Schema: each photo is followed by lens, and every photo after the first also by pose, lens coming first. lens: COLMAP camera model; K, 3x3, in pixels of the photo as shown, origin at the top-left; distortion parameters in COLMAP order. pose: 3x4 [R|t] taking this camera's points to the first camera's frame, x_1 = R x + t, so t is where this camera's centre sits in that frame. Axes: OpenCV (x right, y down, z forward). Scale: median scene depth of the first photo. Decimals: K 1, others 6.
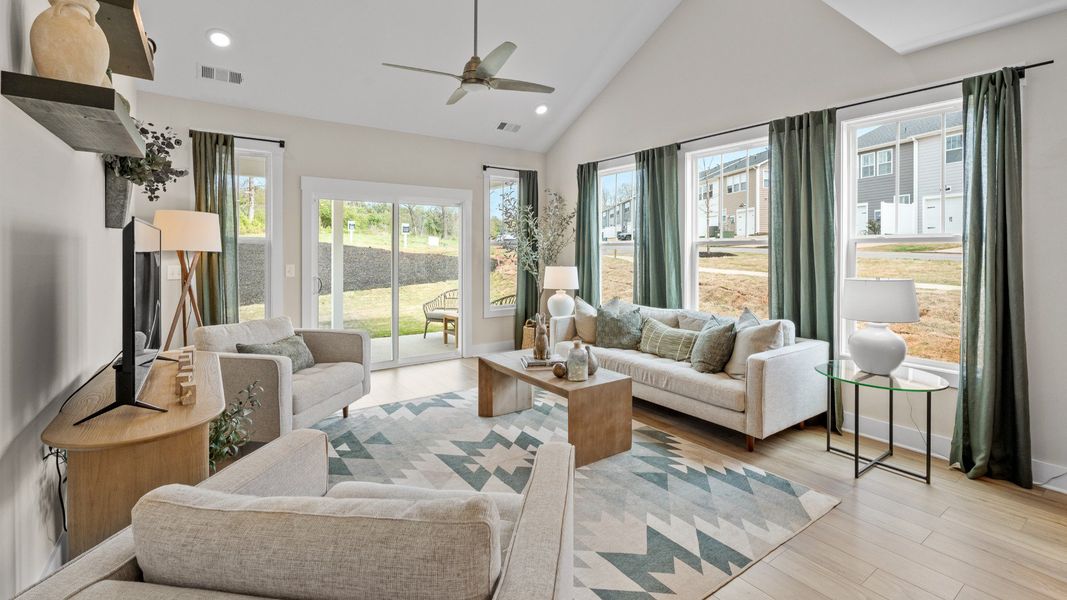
lens RADIAL K [[470.7, 0, 557.4], [0, 470.7, 248.5], [0, 0, 1]] dist [-0.000486, 0.001120]
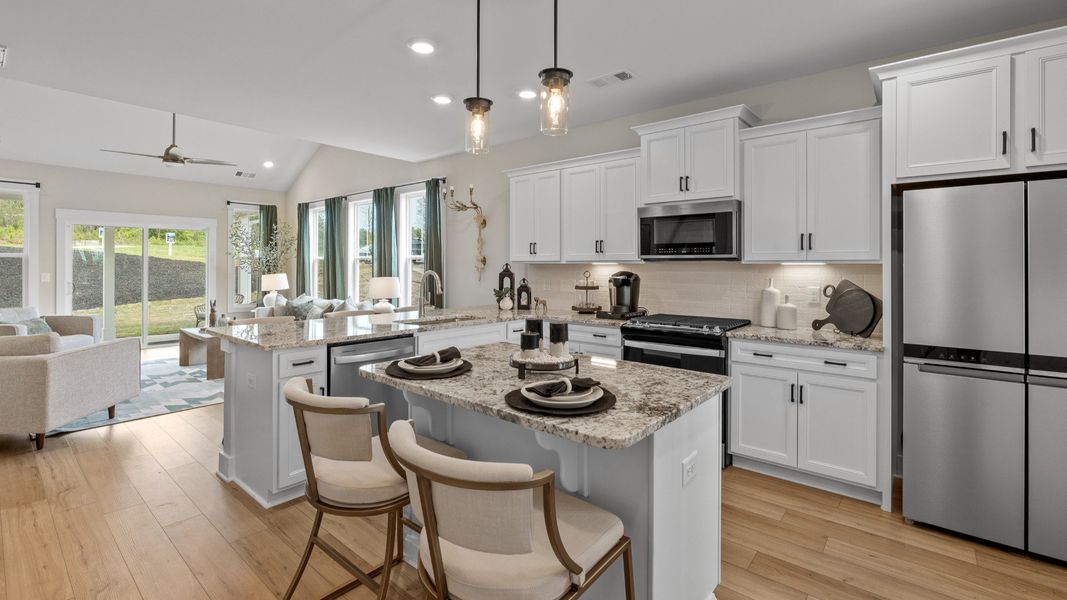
lens RADIAL K [[470.7, 0, 550.0], [0, 470.7, 263.7], [0, 0, 1]] dist [-0.000486, 0.001120]
pose [[0.972868, 0.003414, 0.231335, 0.507769], [-0.003840, 0.999992, 0.001393, -0.000430], [-0.231328, -0.002244, 0.972873, -0.630644]]
